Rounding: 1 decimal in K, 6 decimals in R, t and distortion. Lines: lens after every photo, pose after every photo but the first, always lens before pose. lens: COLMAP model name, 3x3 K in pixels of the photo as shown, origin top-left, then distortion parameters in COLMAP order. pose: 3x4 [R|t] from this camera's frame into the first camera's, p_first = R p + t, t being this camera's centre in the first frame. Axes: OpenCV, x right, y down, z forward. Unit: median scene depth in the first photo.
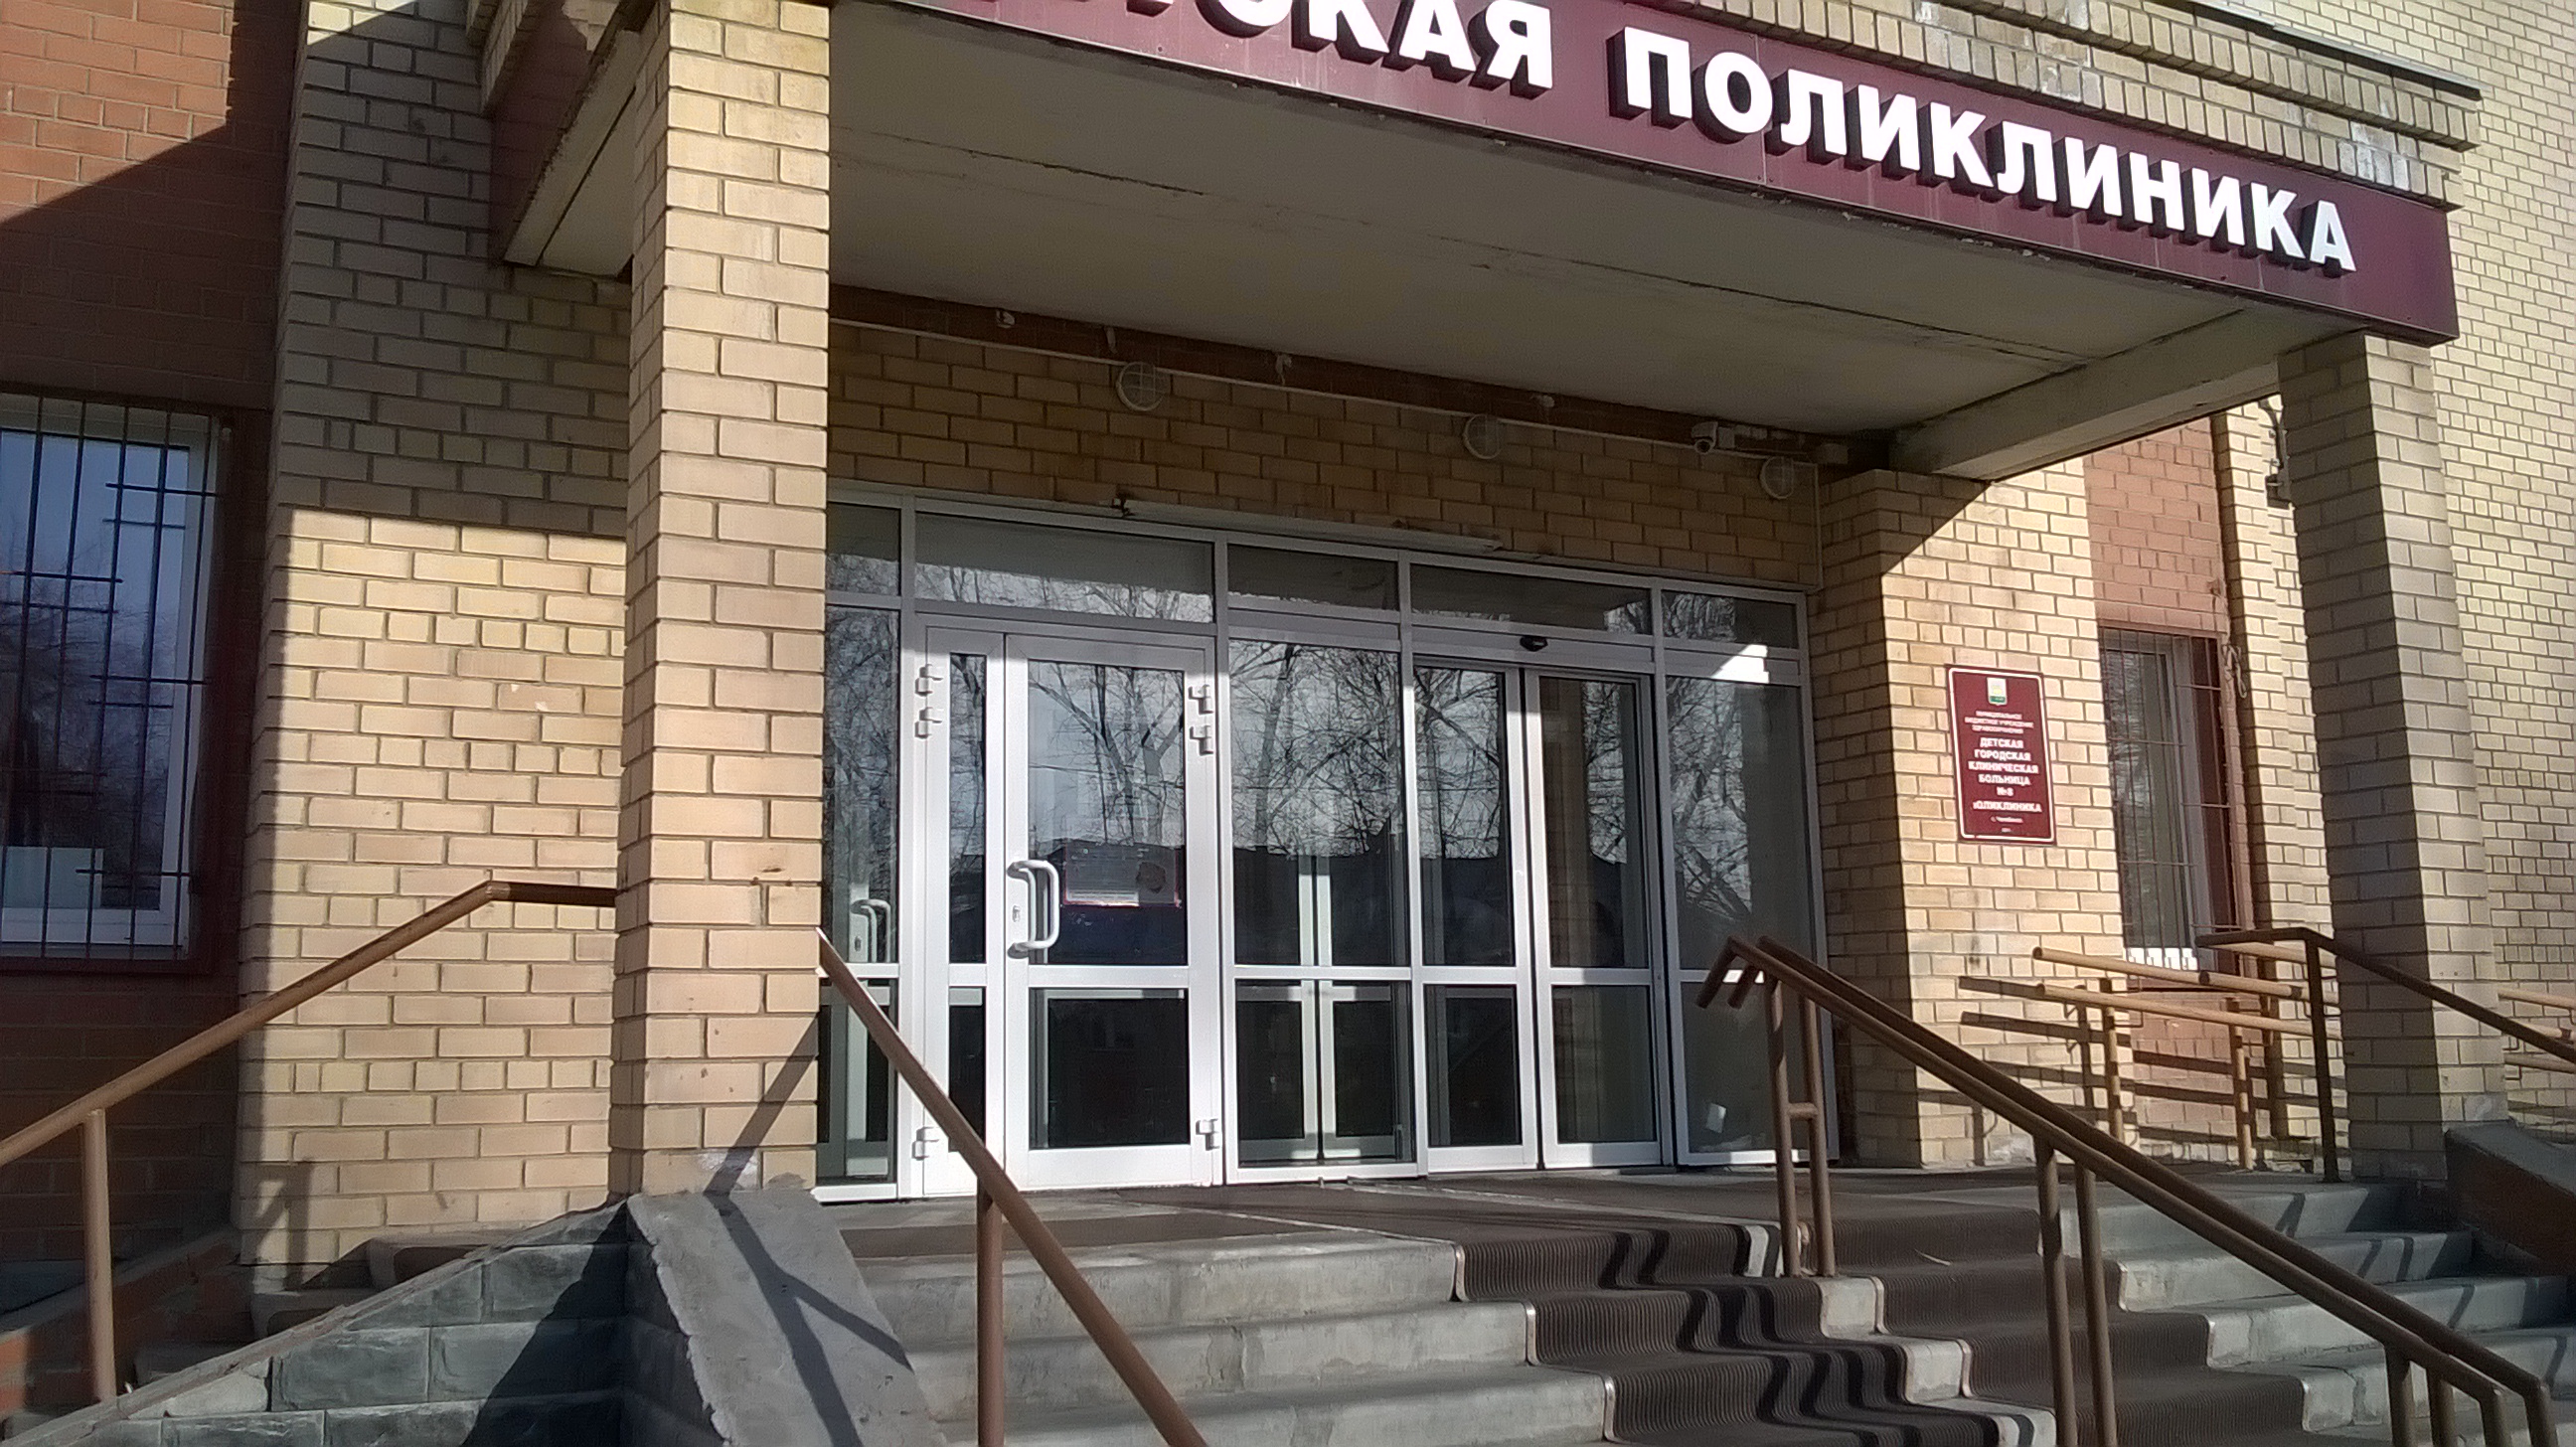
lens RADIAL K [[2236.0, 0, 1275.9], [0, 2236.0, 715.6], [0, 0, 1]] dist [0.053224, -0.187921]
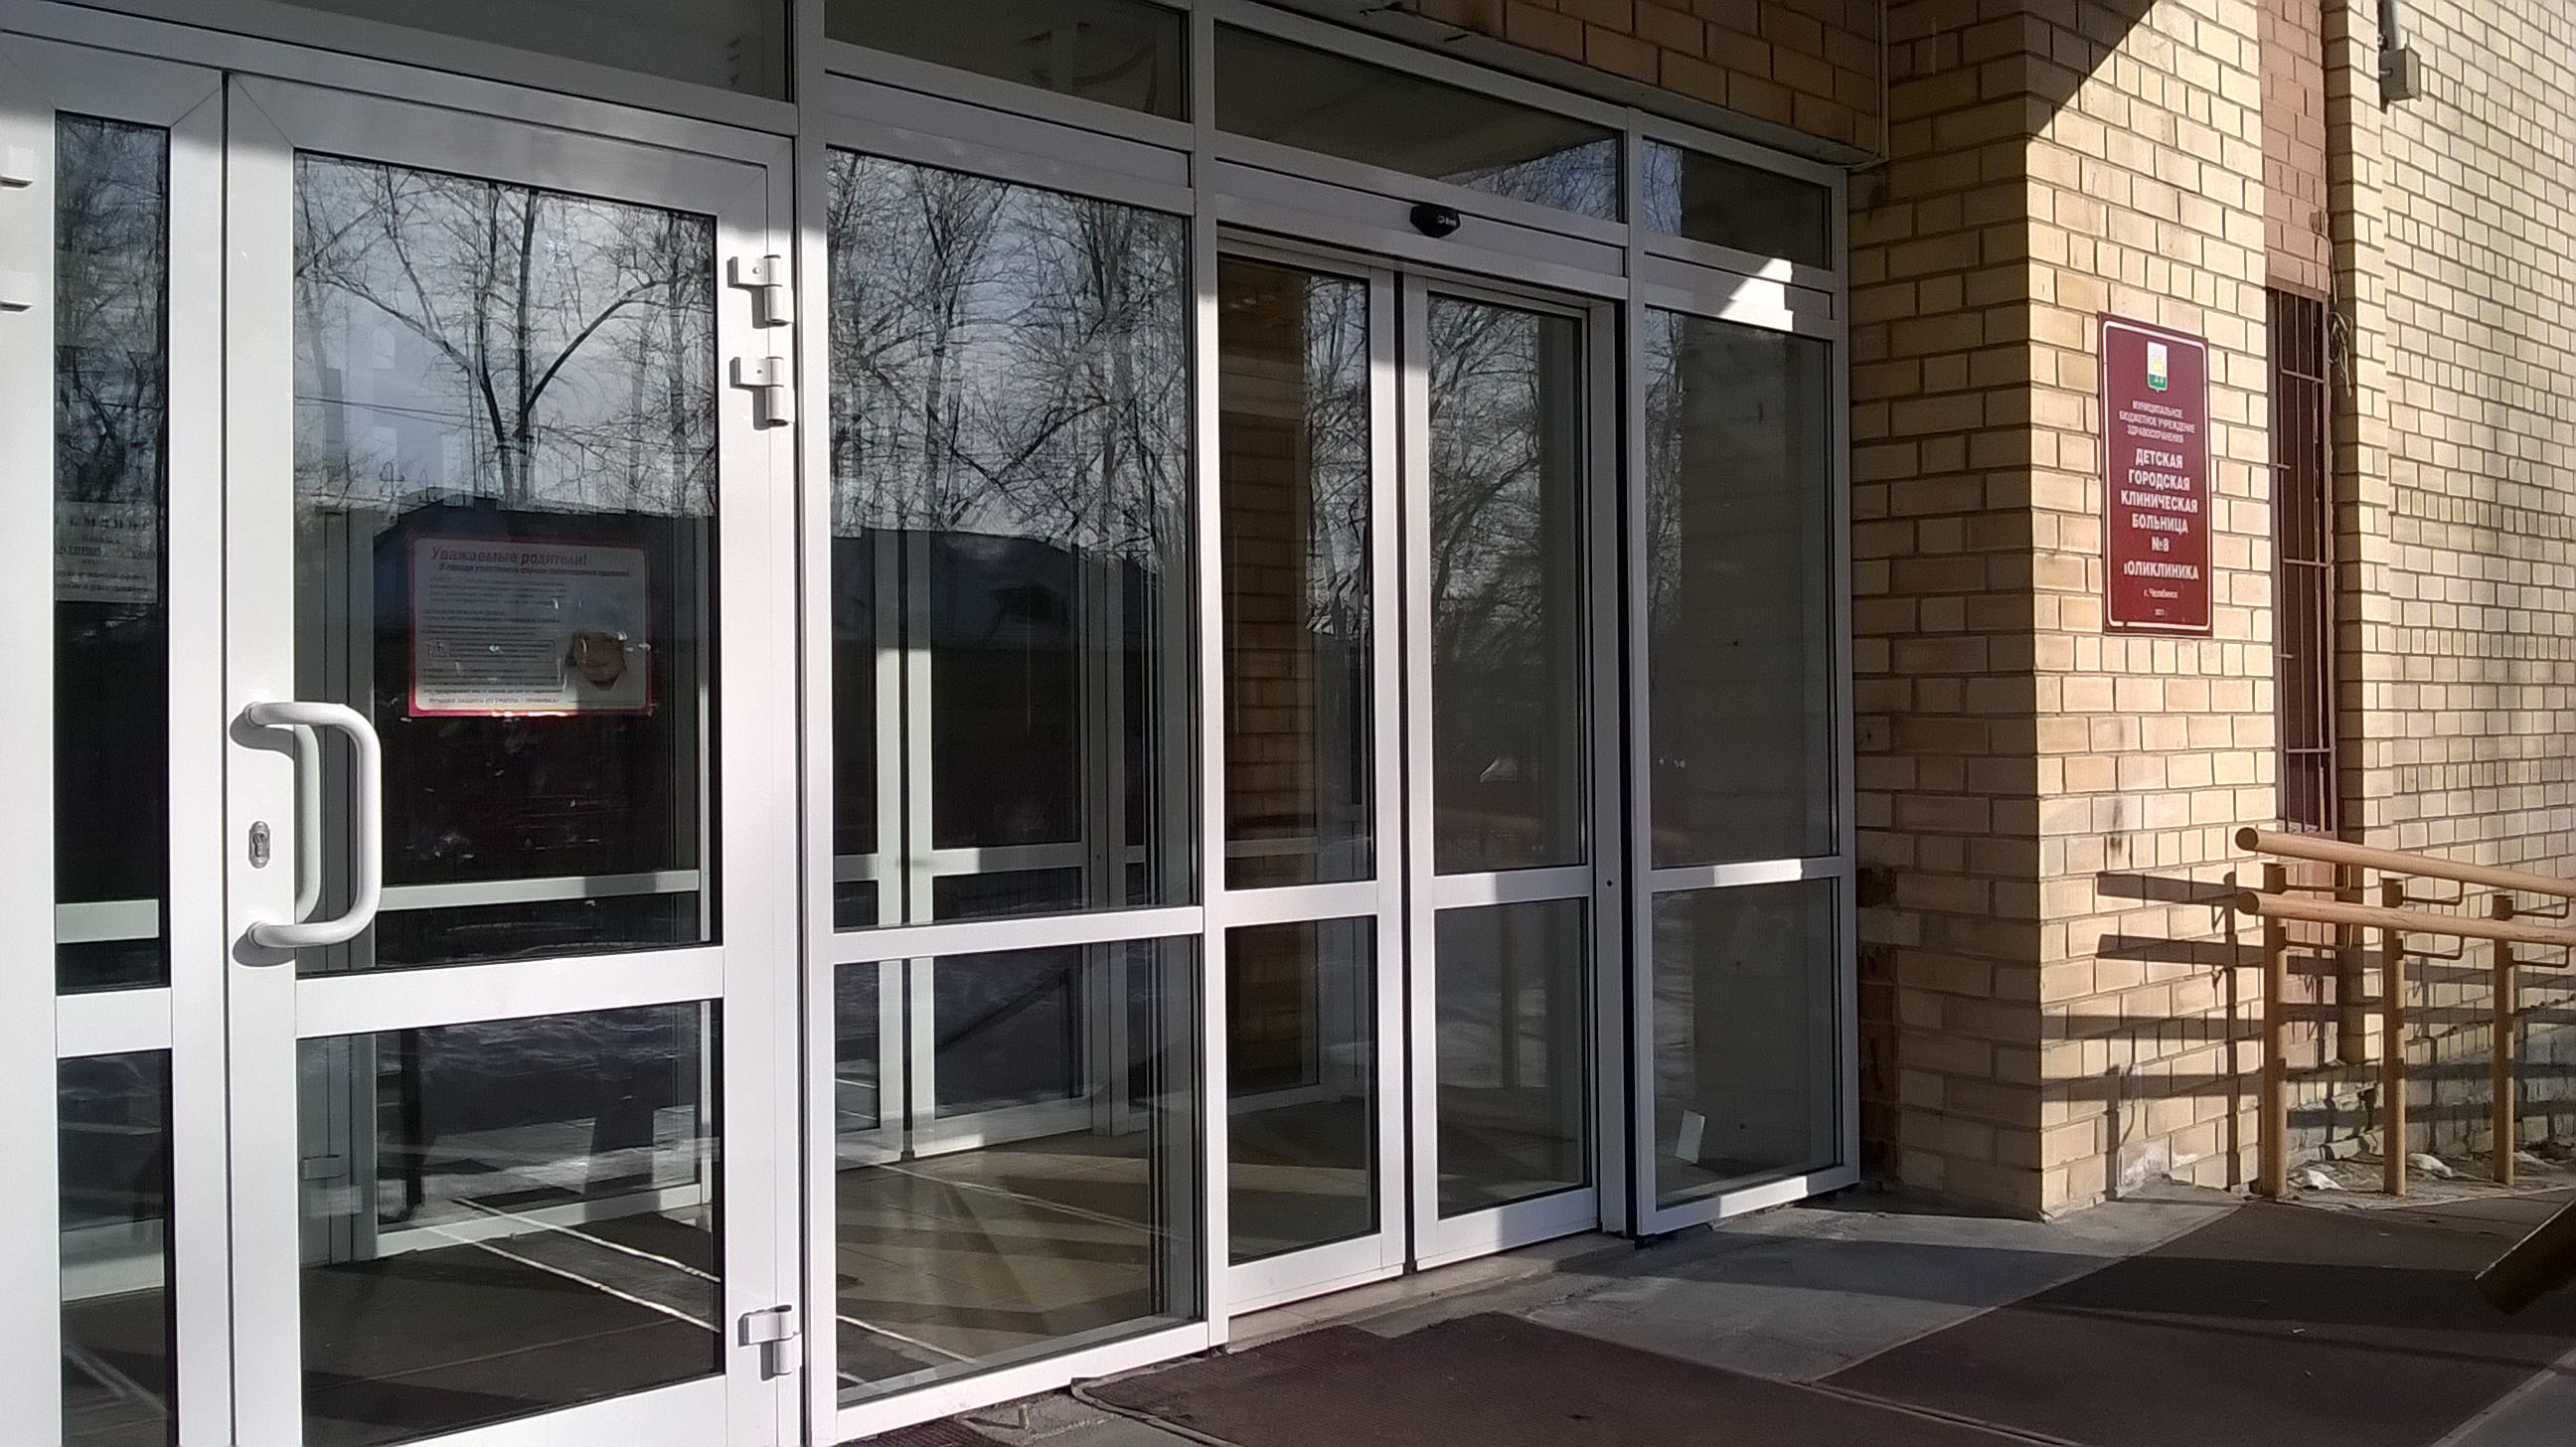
lens RADIAL K [[2274.5, 0, 1279.3], [0, 2274.5, 697.0], [0, 0, 1]] dist [0.063791, -0.255215]
pose [[0.965681, 0.010963, 0.259499, -0.046176], [-0.047060, 0.989958, 0.133302, 0.005806], [-0.255431, -0.140939, 0.956499, 0.538519]]
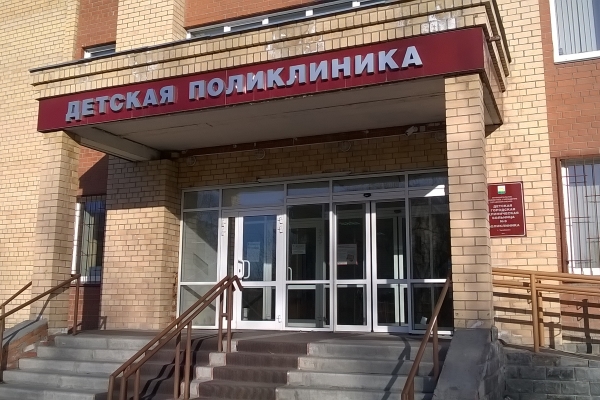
lens RADIAL K [[620.7, 0, 300.0], [0, 620.7, 200.0], [0, 0, 1]] dist [0.010668, -0.009189]
pose [[0.629579, -0.112726, -0.768715, 0.894061], [0.106445, 0.992603, -0.058379, 0.026800], [0.769610, -0.045072, 0.636922, 0.238842]]
